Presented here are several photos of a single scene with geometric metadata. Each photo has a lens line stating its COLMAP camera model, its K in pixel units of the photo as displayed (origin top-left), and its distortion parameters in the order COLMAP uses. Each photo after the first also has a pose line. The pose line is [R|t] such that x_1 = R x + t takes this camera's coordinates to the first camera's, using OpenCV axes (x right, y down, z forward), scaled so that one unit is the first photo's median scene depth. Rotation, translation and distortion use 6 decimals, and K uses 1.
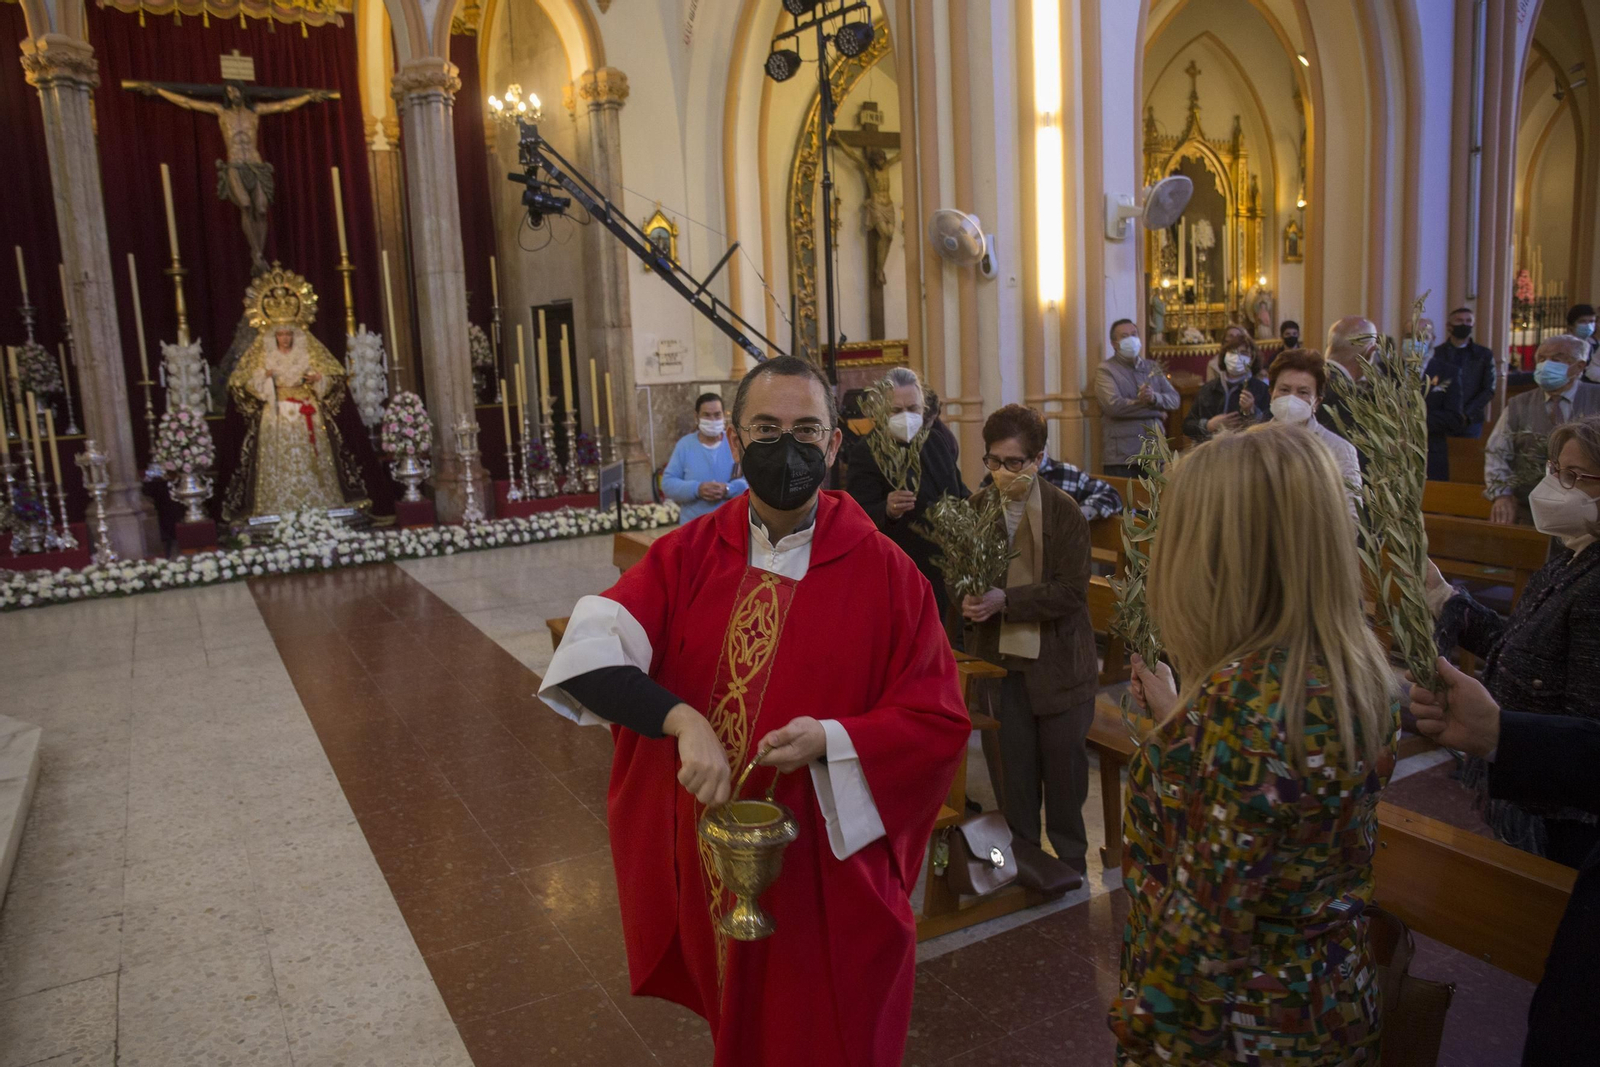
lens RADIAL K [[1146.6, 0, 766.8], [0, 1146.6, 516.8], [0, 0, 1]] dist [-0.098084, 0.085523]
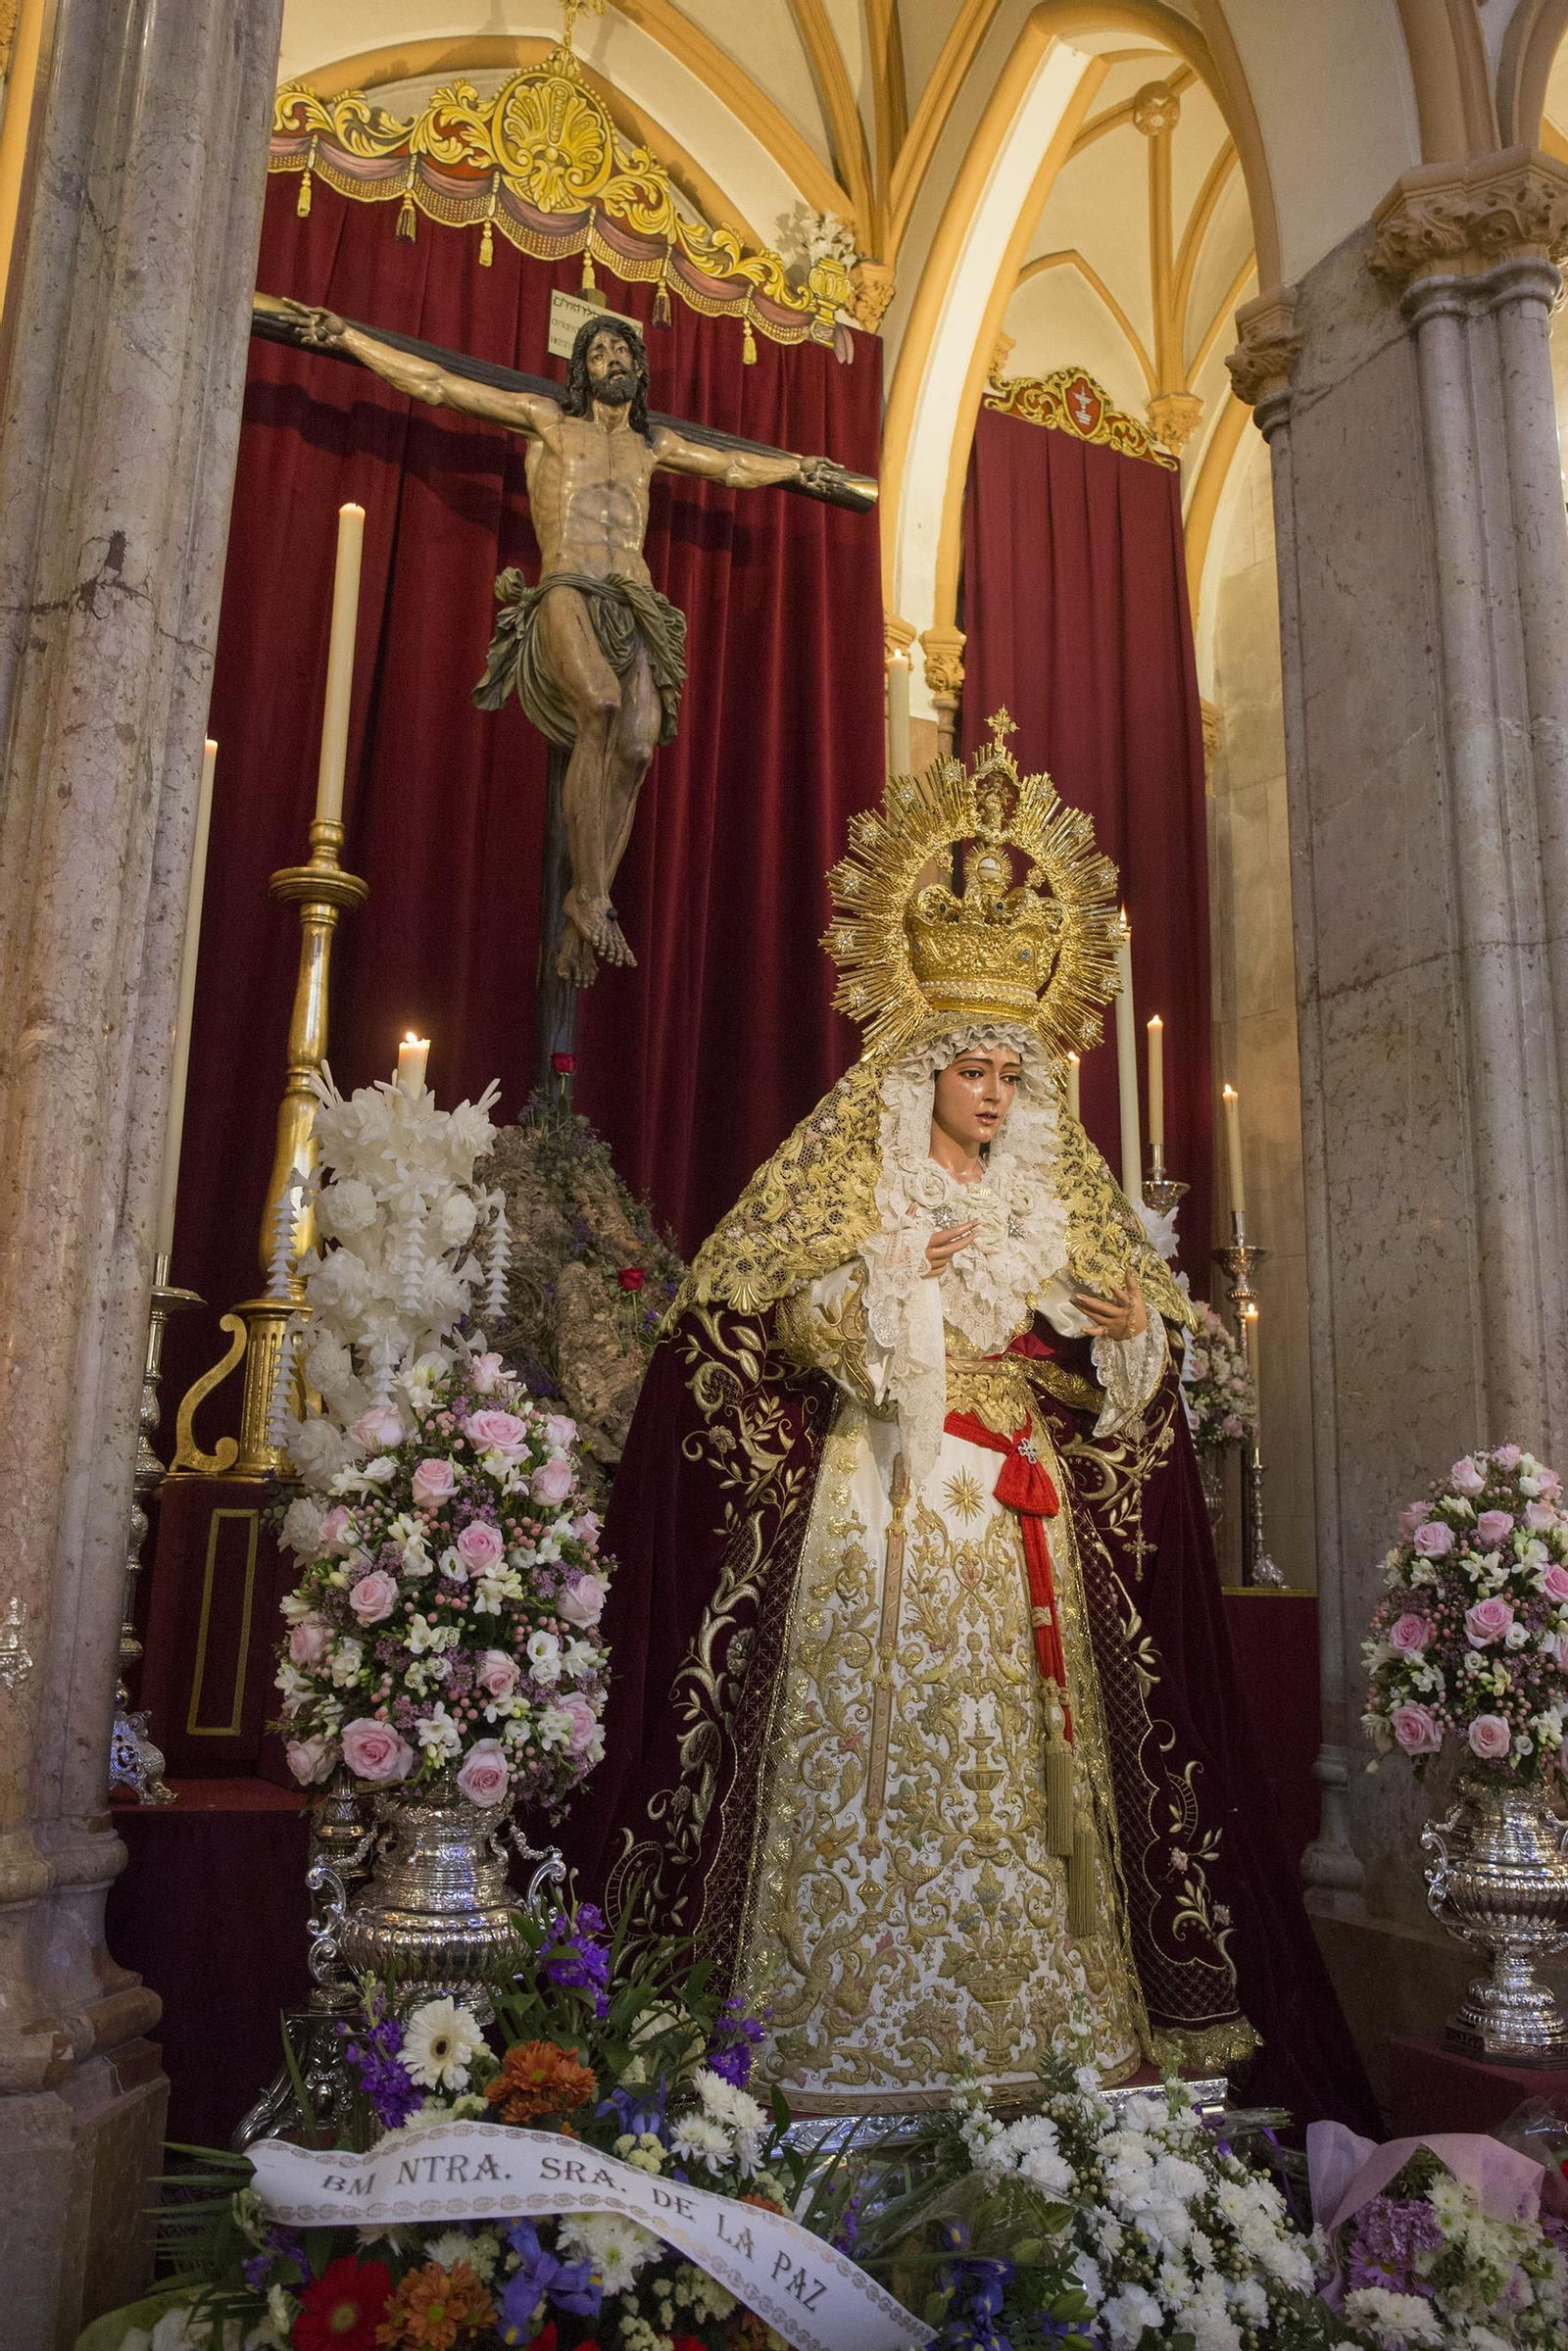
lens RADIAL K [[1874.0, 0, 731.3], [0, 1874.0, 1126.3], [0, 0, 1]] dist [-0.097331, 0.100367]
pose [[0.996757, 0.069409, -0.040729, -0.458174], [-0.079619, 0.924212, -0.373489, -0.032490], [0.011718, 0.375520, 0.926740, 0.710394]]
